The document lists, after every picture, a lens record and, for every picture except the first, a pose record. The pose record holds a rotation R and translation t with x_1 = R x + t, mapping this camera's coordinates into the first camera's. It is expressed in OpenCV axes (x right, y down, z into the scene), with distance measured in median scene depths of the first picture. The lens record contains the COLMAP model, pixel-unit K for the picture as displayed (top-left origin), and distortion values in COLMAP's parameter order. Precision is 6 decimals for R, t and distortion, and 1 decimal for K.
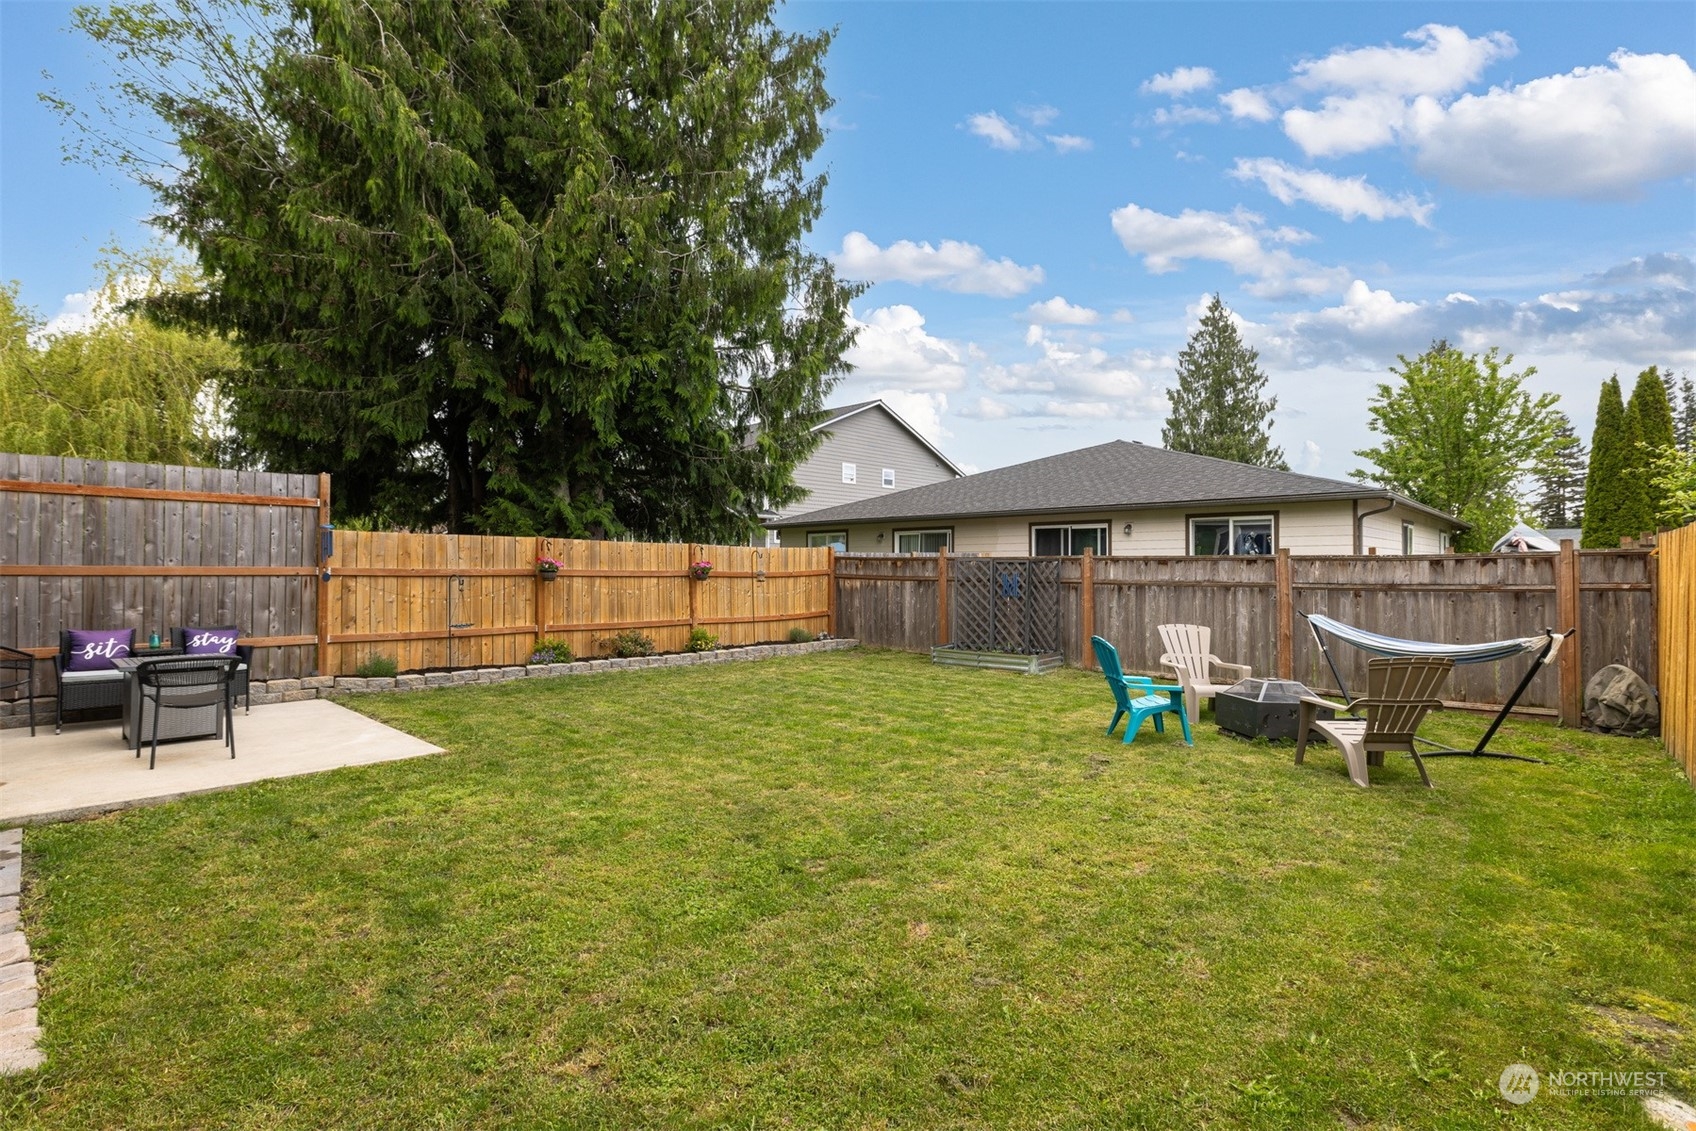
lens RADIAL K [[781.7, 0, 848.0], [0, 781.7, 565.5], [0, 0, 1]] dist [-0.002559, -0.000724]
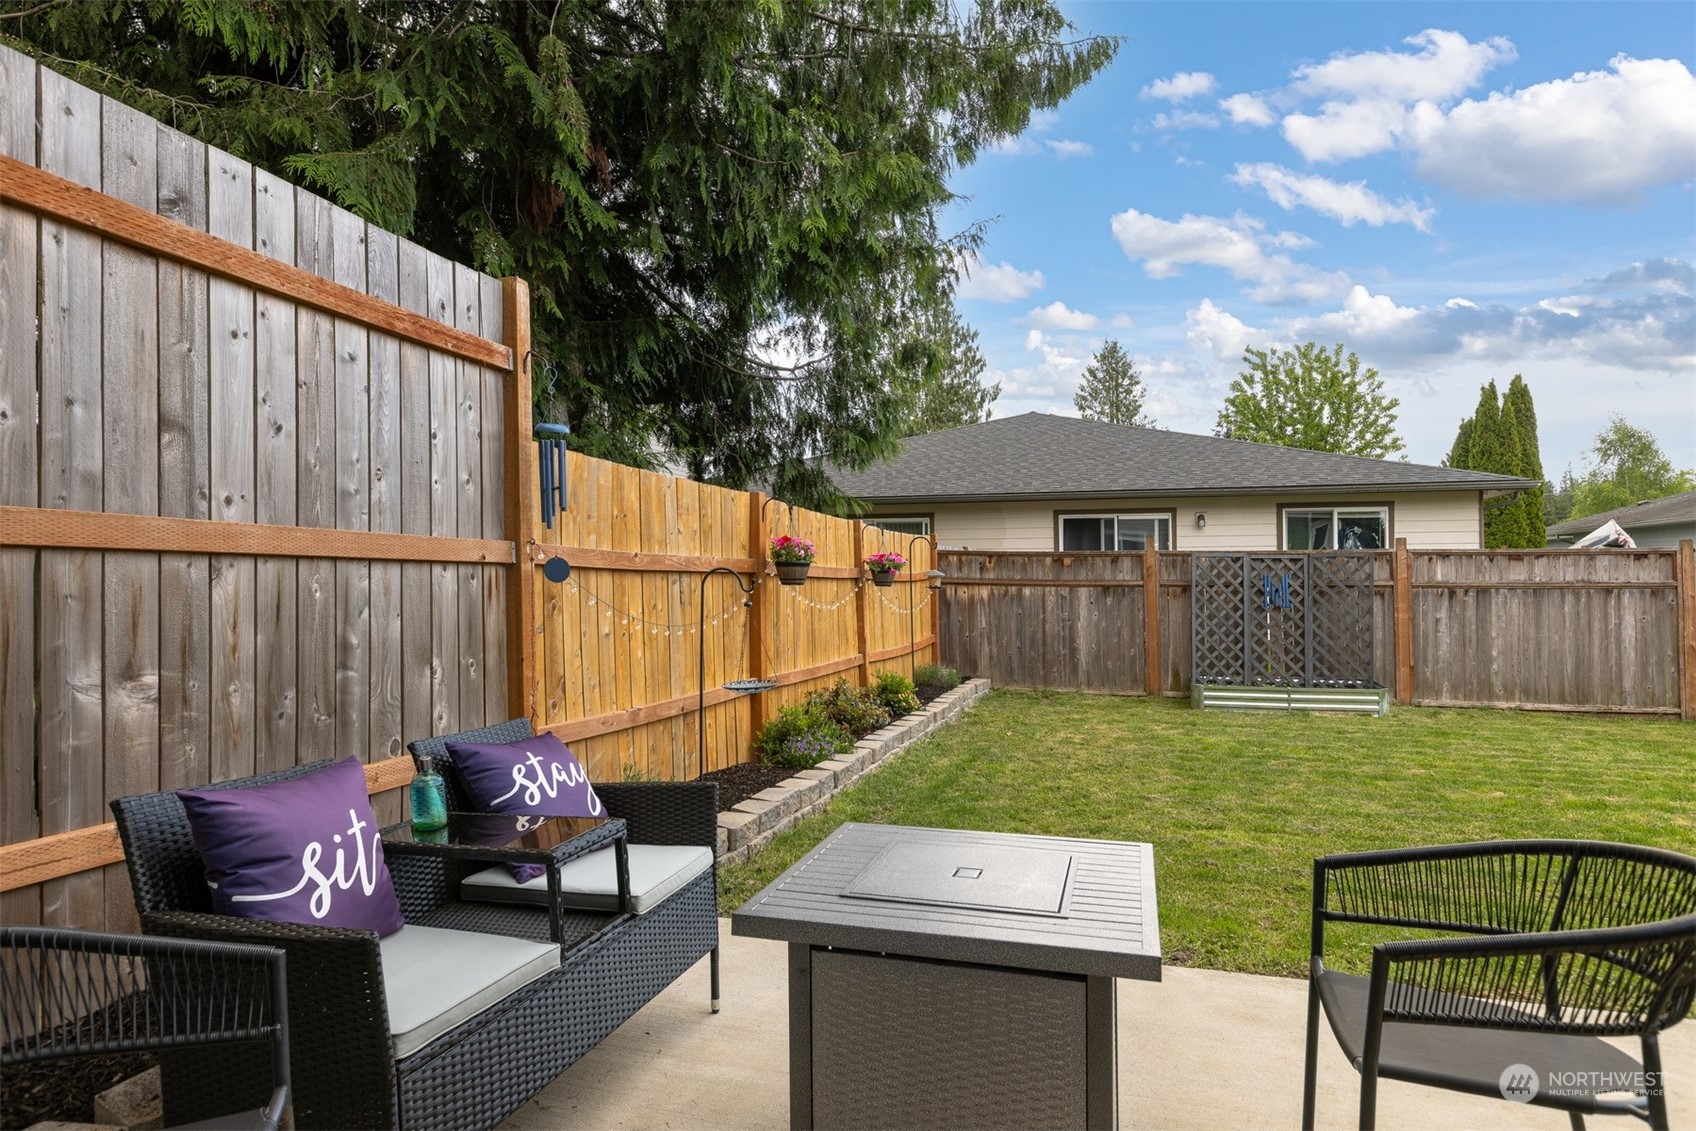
lens RADIAL K [[994.4, 0, 852.9], [0, 994.4, 582.9], [0, 0, 1]] dist [0.003311, 0.000742]
pose [[0.895291, -0.003284, 0.445470, -0.622966], [0.001617, 0.999990, 0.004122, 0.016222], [-0.445479, -0.002970, 0.895288, 0.440049]]
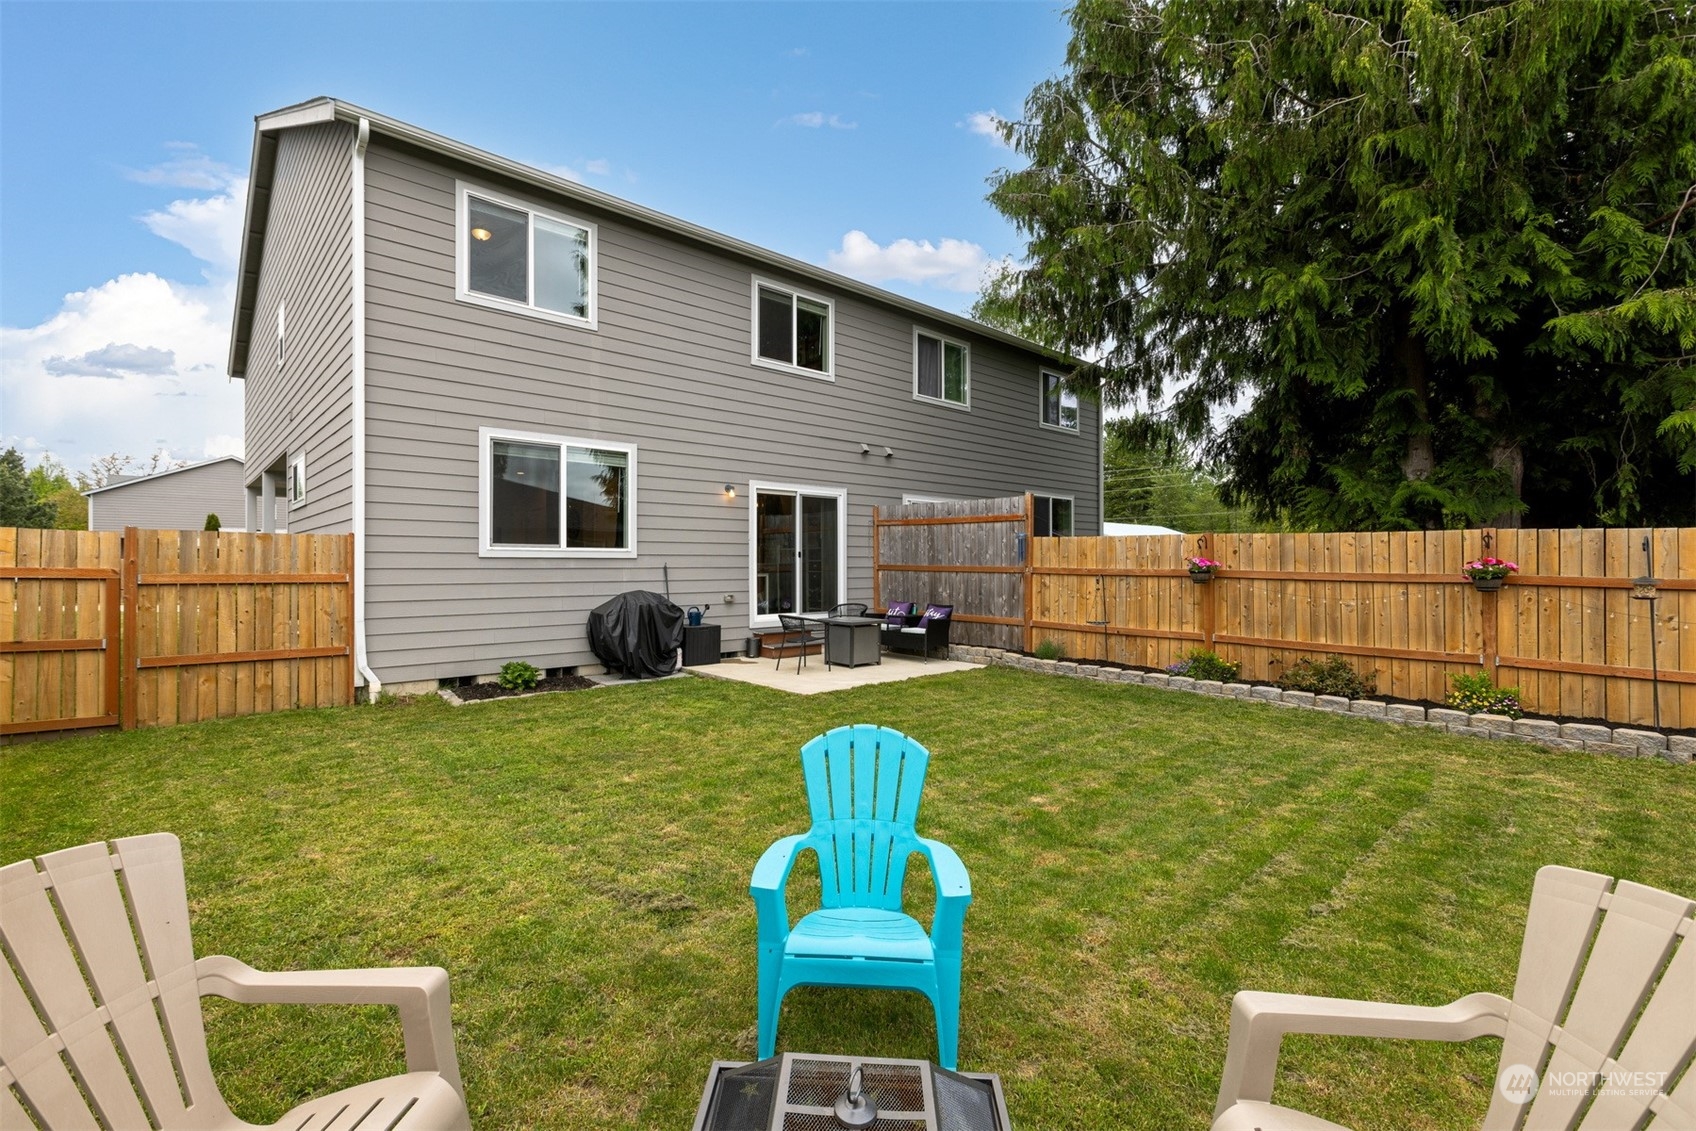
lens RADIAL K [[749.9, 0, 844.0], [0, 749.9, 561.9], [0, 0, 1]] dist [-0.000869, -0.000294]
pose [[-0.096286, -0.002721, -0.995350, 0.489169], [0.001254, 0.999995, -0.002855, -0.001805], [0.995353, -0.001523, -0.096282, 0.687771]]
